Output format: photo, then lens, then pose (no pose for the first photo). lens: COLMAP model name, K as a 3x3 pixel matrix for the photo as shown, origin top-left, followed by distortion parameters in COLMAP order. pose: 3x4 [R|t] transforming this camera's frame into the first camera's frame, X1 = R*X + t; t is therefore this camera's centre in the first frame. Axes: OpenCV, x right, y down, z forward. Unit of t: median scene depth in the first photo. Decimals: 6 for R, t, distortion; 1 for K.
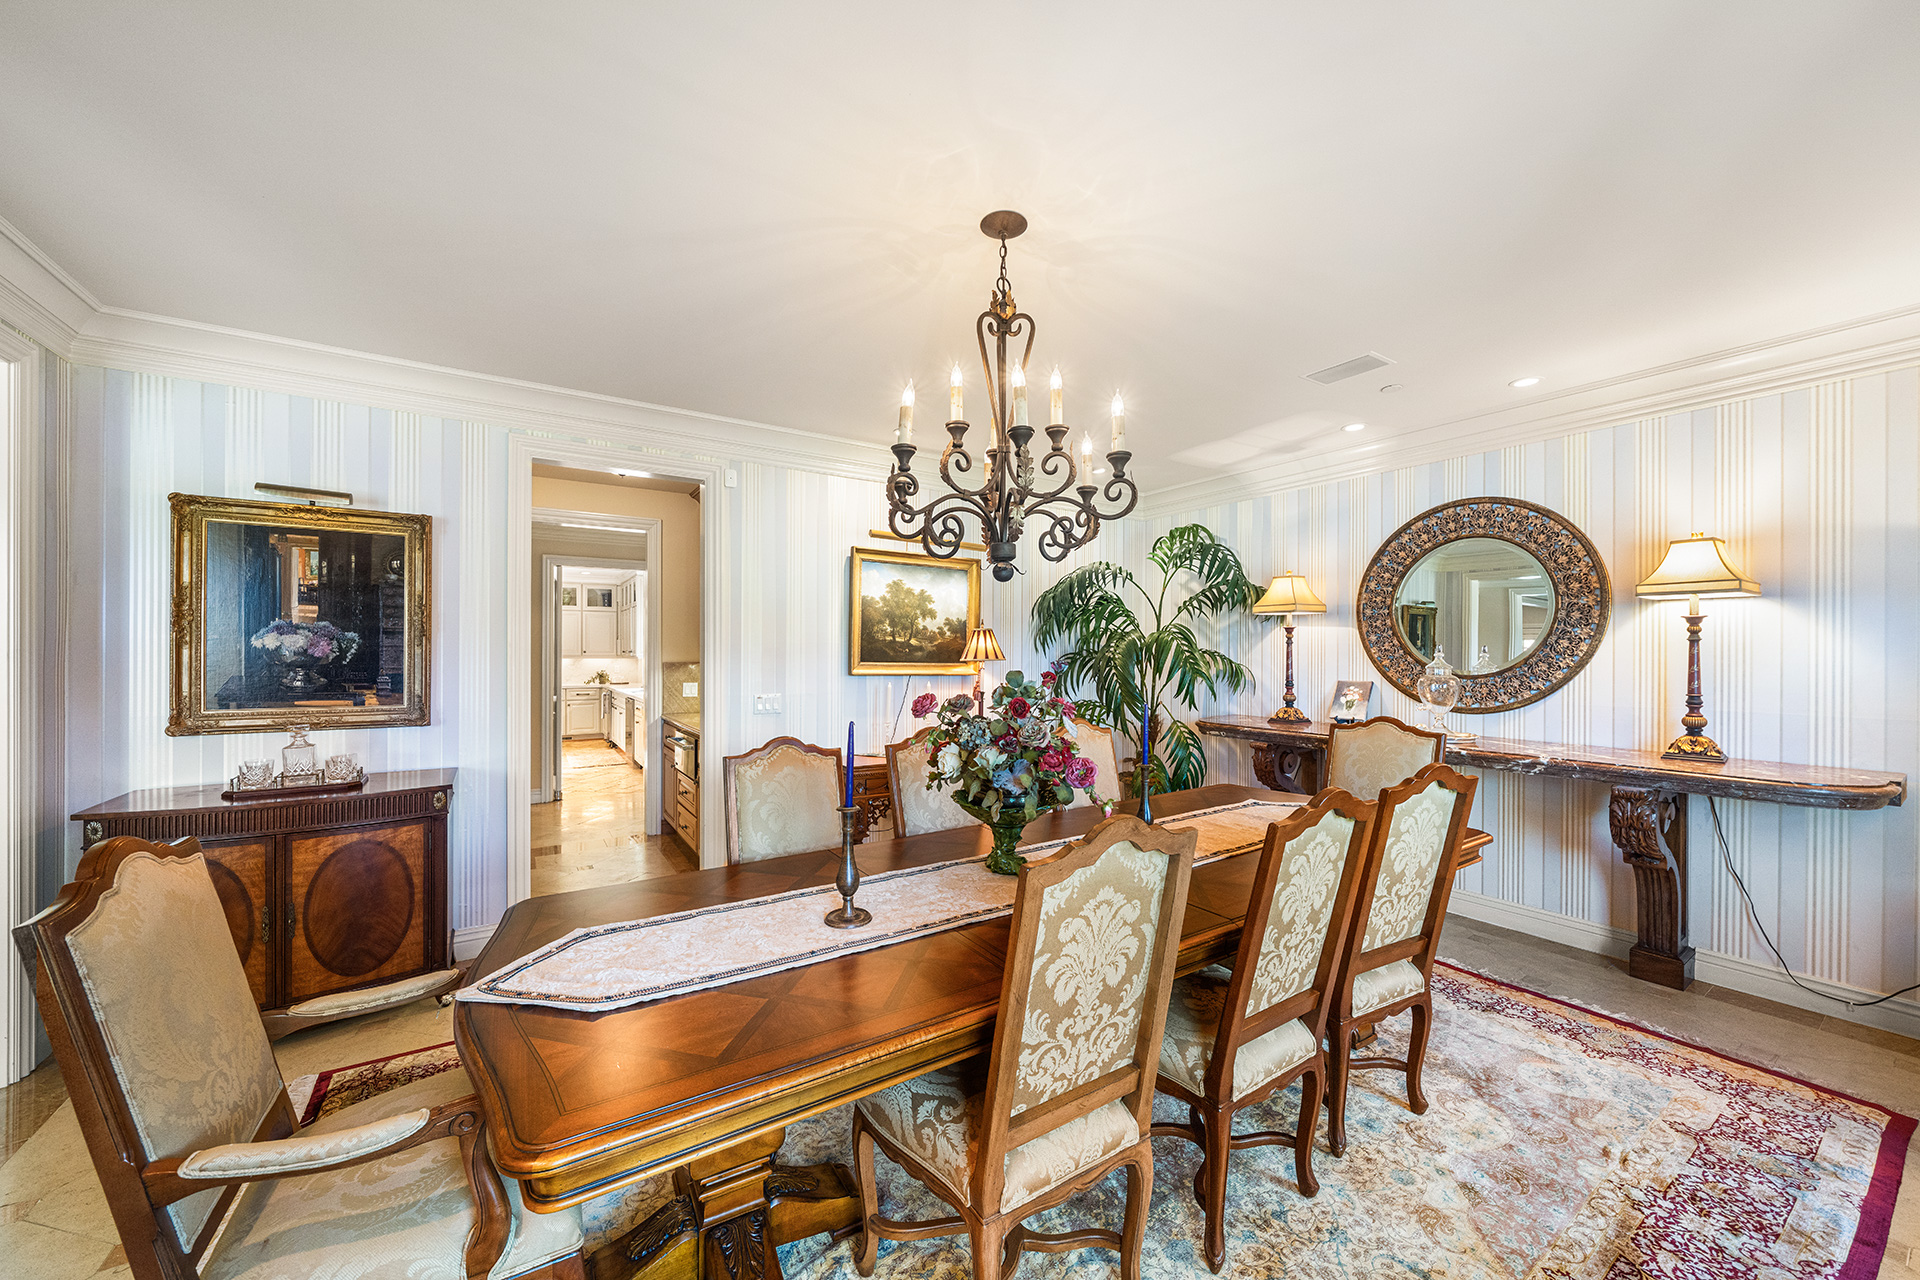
lens RADIAL K [[693.6, 0, 962.1], [0, 693.6, 654.3], [0, 0, 1]] dist [-0.002626, 0.000047]
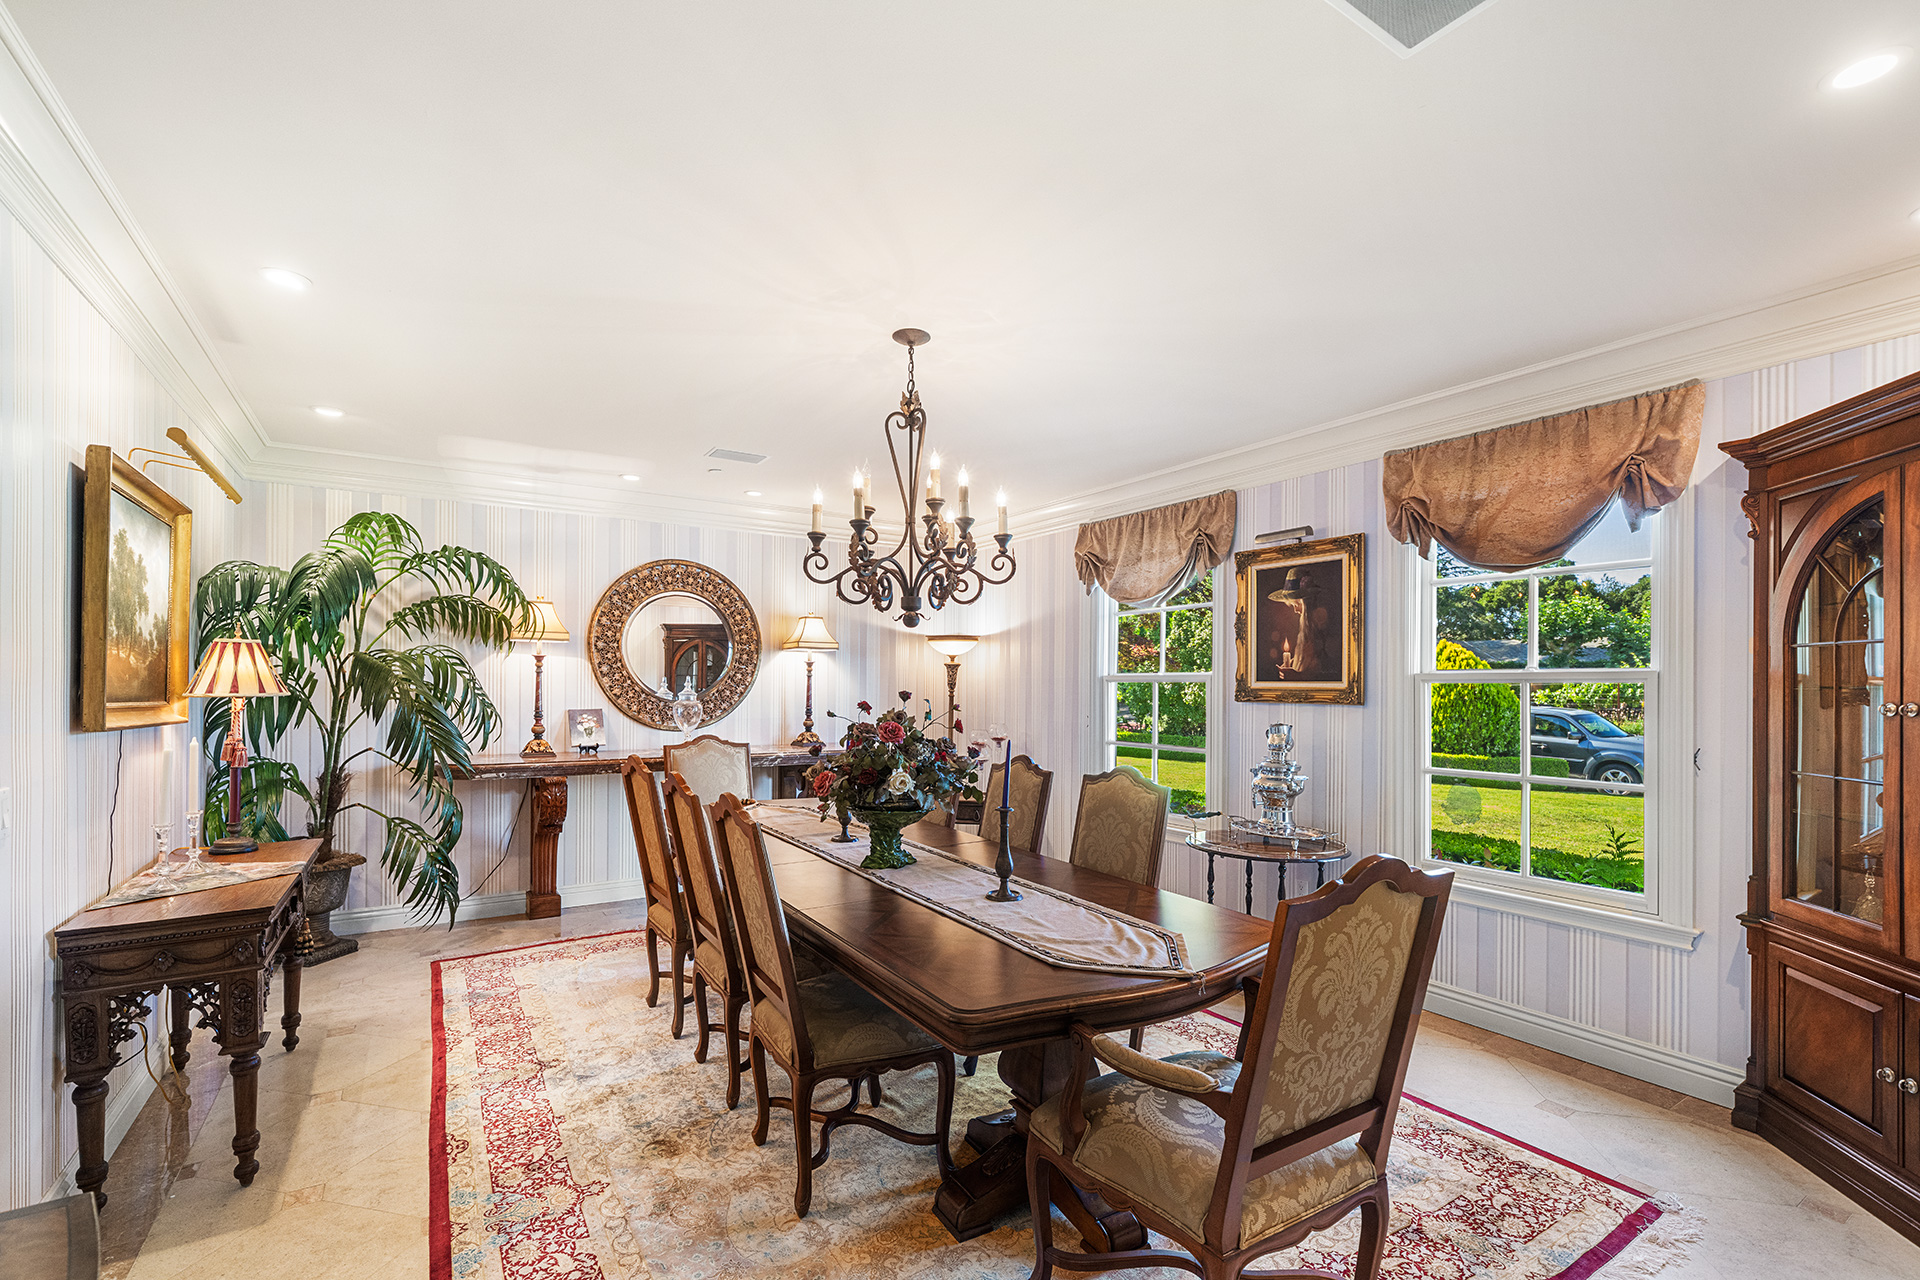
lens RADIAL K [[835.3, 0, 932.9], [0, 835.3, 685.4], [0, 0, 1]] dist [0.003900, 0.000414]
pose [[0.025391, -0.004028, 0.999669, -0.939686], [-0.003623, 0.999985, 0.004121, -0.006246], [-0.999671, -0.003726, 0.025376, 0.608492]]
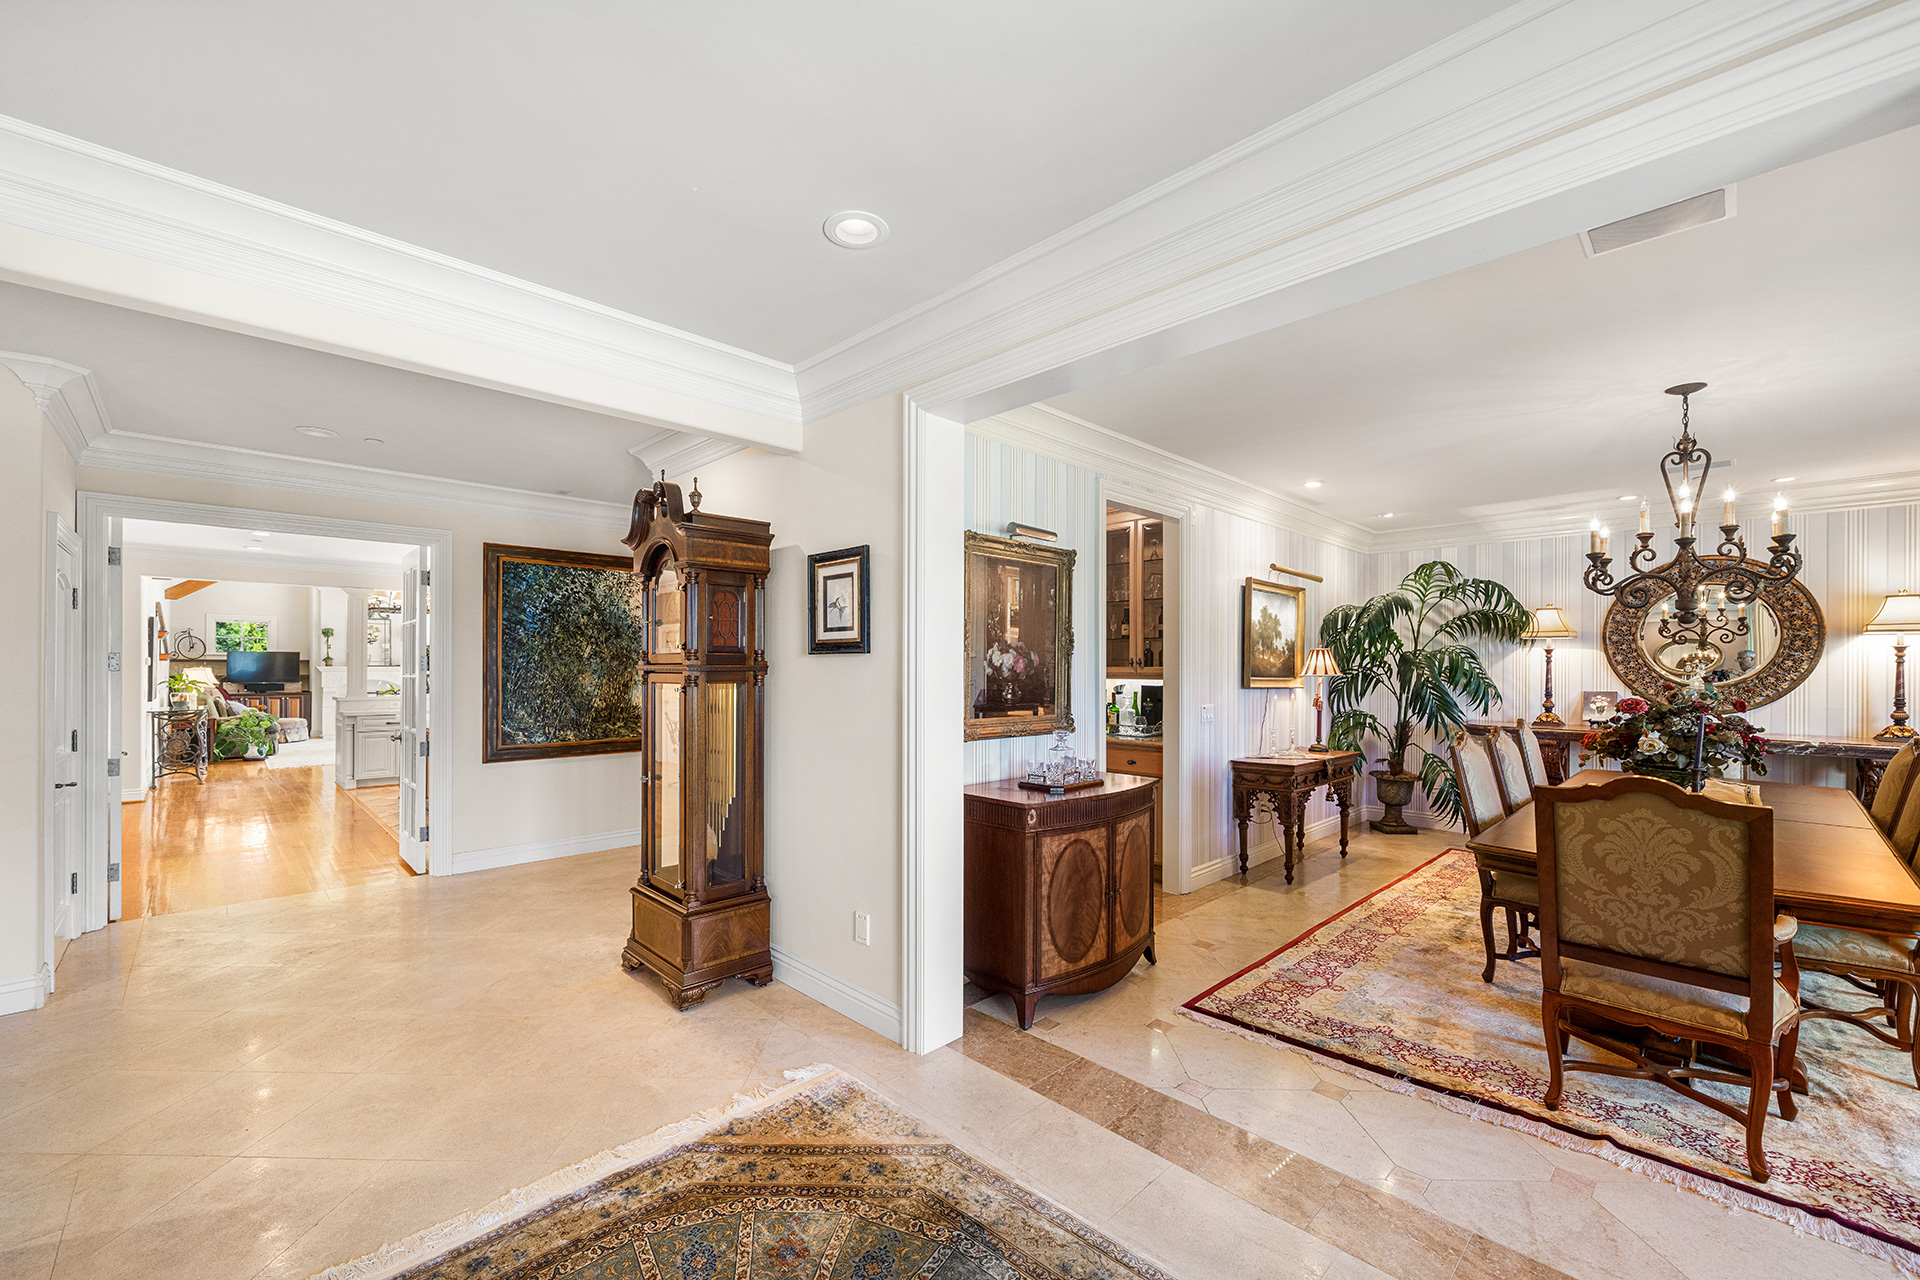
lens RADIAL K [[770.9, 0, 961.6], [0, 770.9, 667.4], [0, 0, 1]] dist [0.000230, 0.000378]
pose [[0.979261, 0.001697, 0.202594, -1.209929], [-0.001468, 0.999998, -0.001281, -0.003235], [-0.202595, 0.000957, 0.979262, -0.217223]]
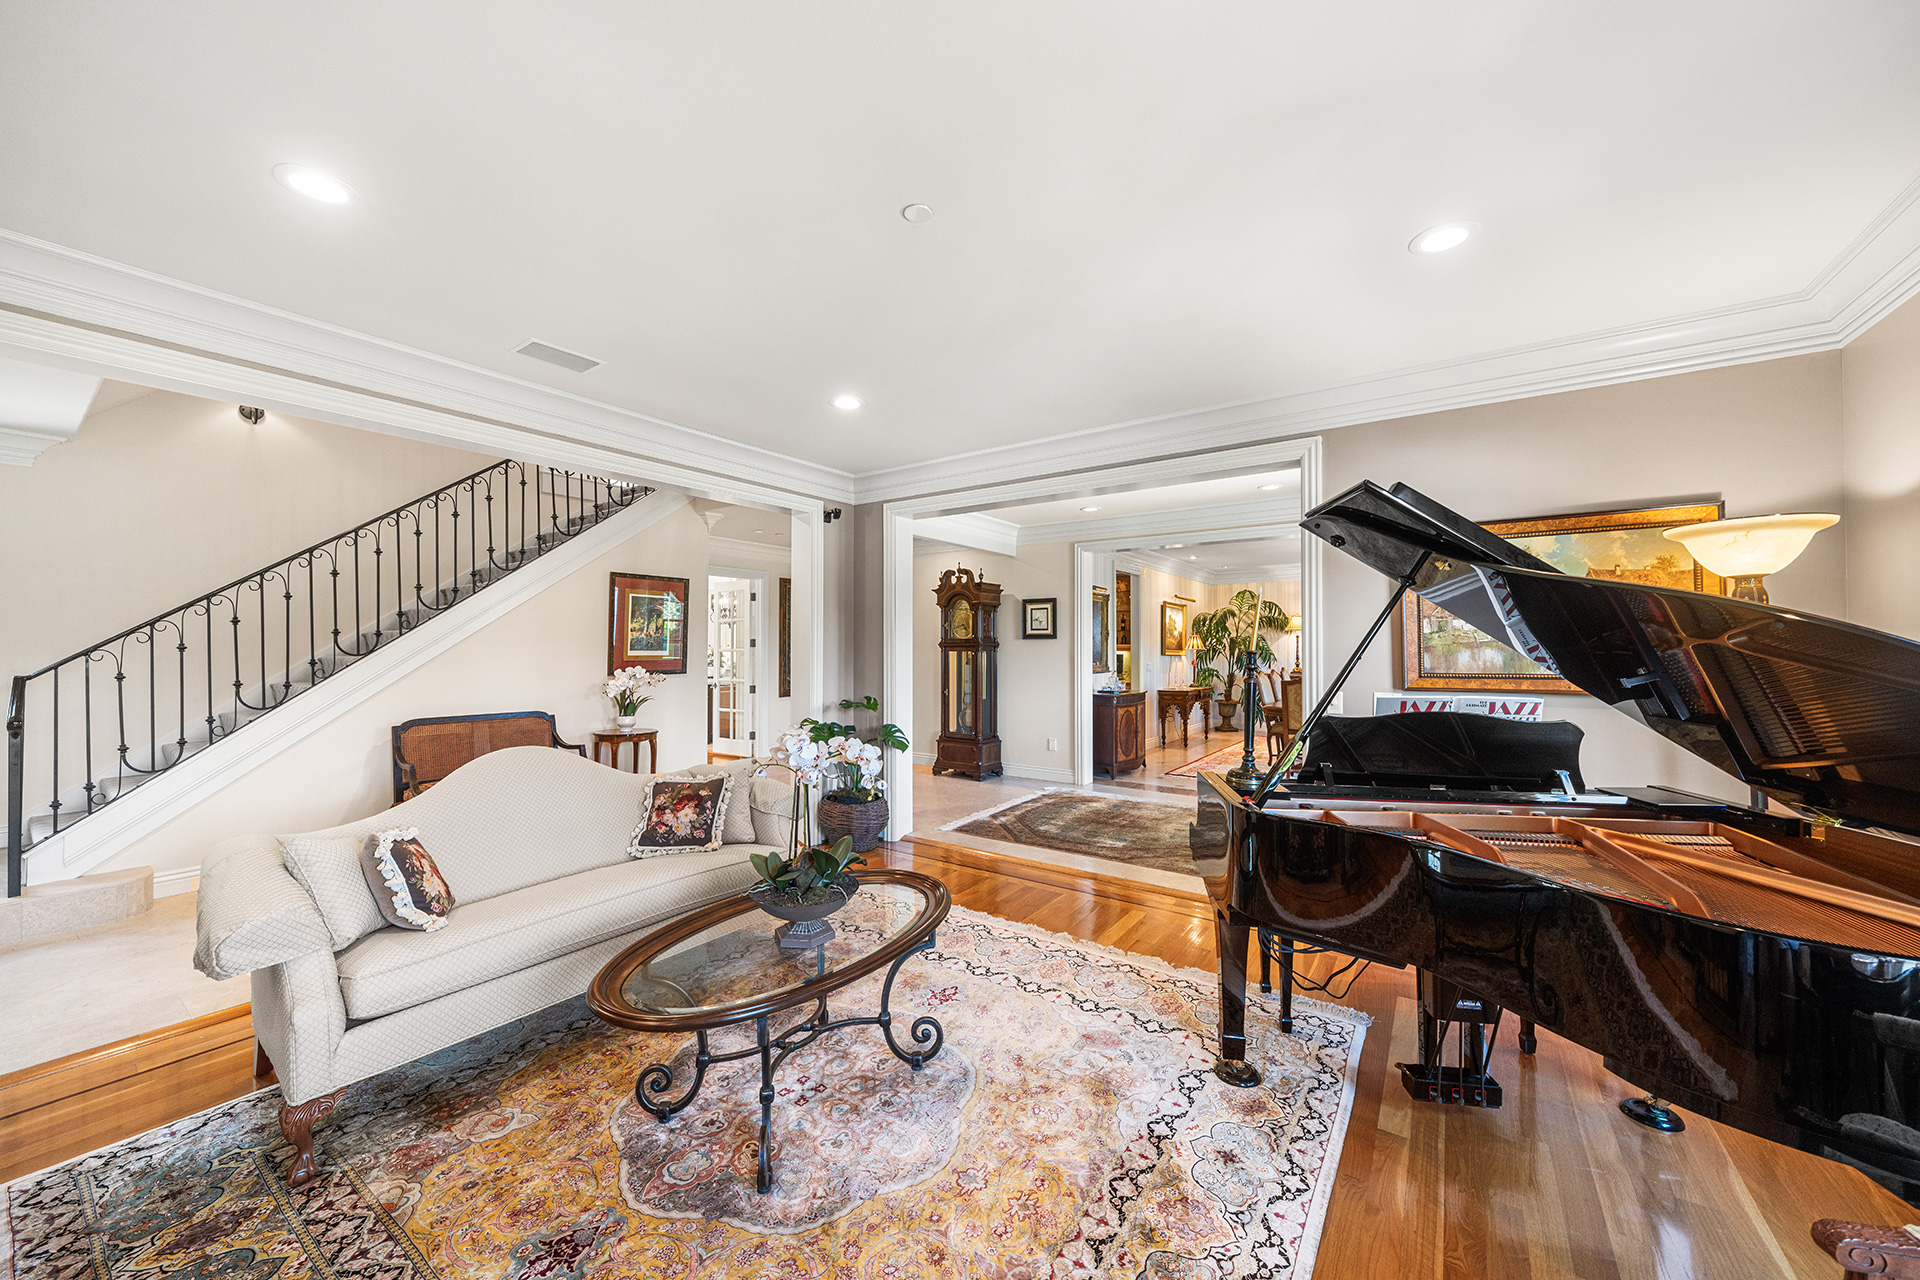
lens RADIAL K [[697.9, 0, 970.7], [0, 697.9, 640.9], [0, 0, 1]] dist [-0.000199, 0.000036]
pose [[0.924271, 0.003762, 0.381718, -2.284740], [0.000327, 0.999943, -0.010645, 0.008757], [-0.381736, 0.009964, 0.924218, -1.284135]]
